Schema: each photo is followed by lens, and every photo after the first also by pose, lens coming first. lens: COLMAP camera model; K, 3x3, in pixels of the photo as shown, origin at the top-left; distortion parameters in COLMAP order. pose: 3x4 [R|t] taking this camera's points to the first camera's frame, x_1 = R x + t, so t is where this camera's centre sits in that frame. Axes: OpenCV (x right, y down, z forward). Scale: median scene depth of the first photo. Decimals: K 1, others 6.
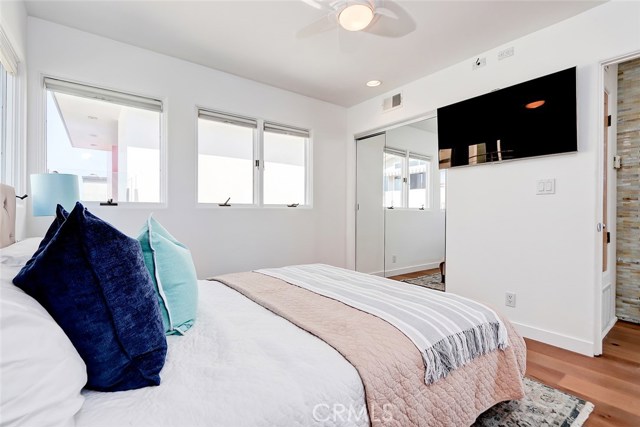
lens RADIAL K [[298.5, 0, 320.5], [0, 298.5, 210.7], [0, 0, 1]] dist [0.003499, -0.003300]
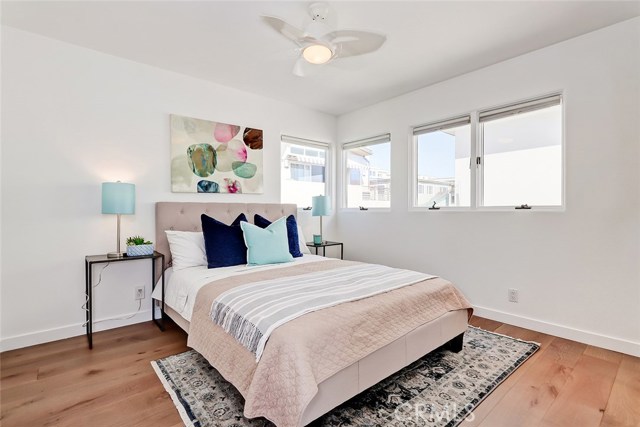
lens RADIAL K [[298.5, 0, 321.8], [0, 298.5, 214.4], [0, 0, 1]] dist [0.003499, -0.003300]
pose [[0.058824, 0.005110, -0.998255, 0.656906], [-0.005555, 0.999973, 0.004791, -0.000757], [0.998253, 0.005264, 0.058851, 0.490359]]
